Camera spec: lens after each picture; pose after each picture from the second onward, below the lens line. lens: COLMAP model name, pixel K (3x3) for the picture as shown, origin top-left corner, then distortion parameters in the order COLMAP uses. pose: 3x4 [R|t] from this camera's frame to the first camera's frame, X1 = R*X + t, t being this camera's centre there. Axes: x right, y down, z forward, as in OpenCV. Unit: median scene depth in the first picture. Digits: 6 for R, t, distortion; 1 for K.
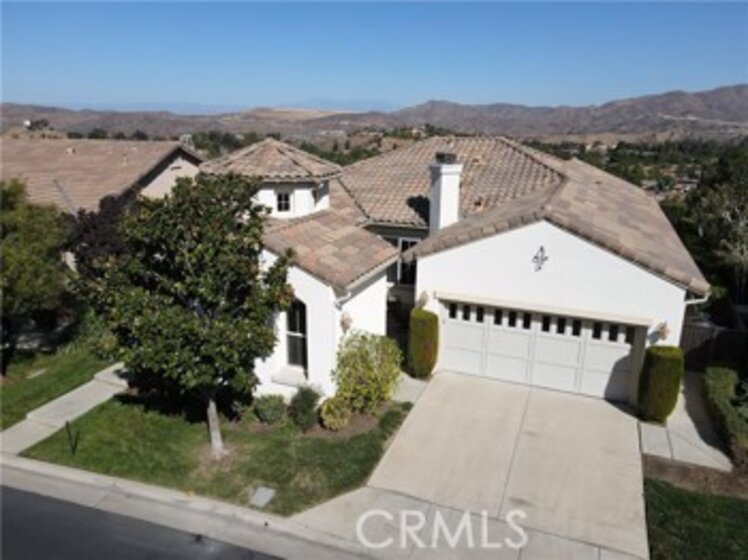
lens RADIAL K [[552.7, 0, 374.0], [0, 552.7, 280.0], [0, 0, 1]] dist [0.025050, 0.002042]
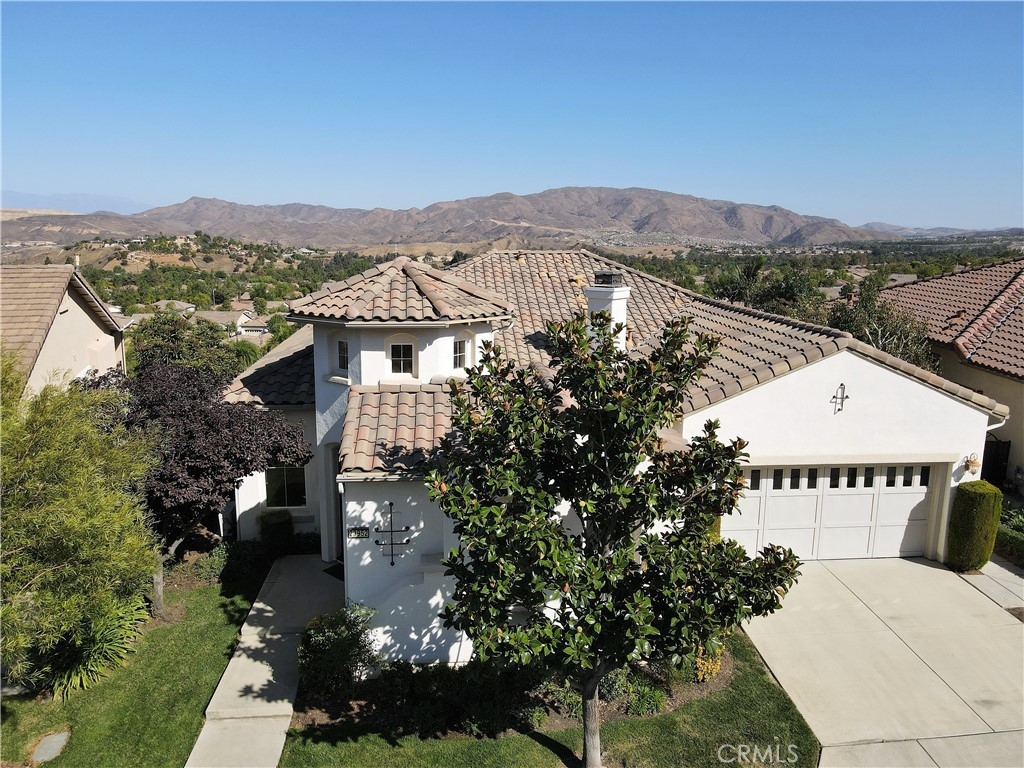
lens RADIAL K [[756.6, 0, 512.0], [0, 756.6, 384.0], [0, 0, 1]] dist [0.025050, 0.002042]
pose [[0.884285, -0.098688, 0.456400, -0.598899], [0.132595, 0.990246, -0.042785, -0.071710], [-0.447727, 0.098350, 0.888745, 0.219287]]
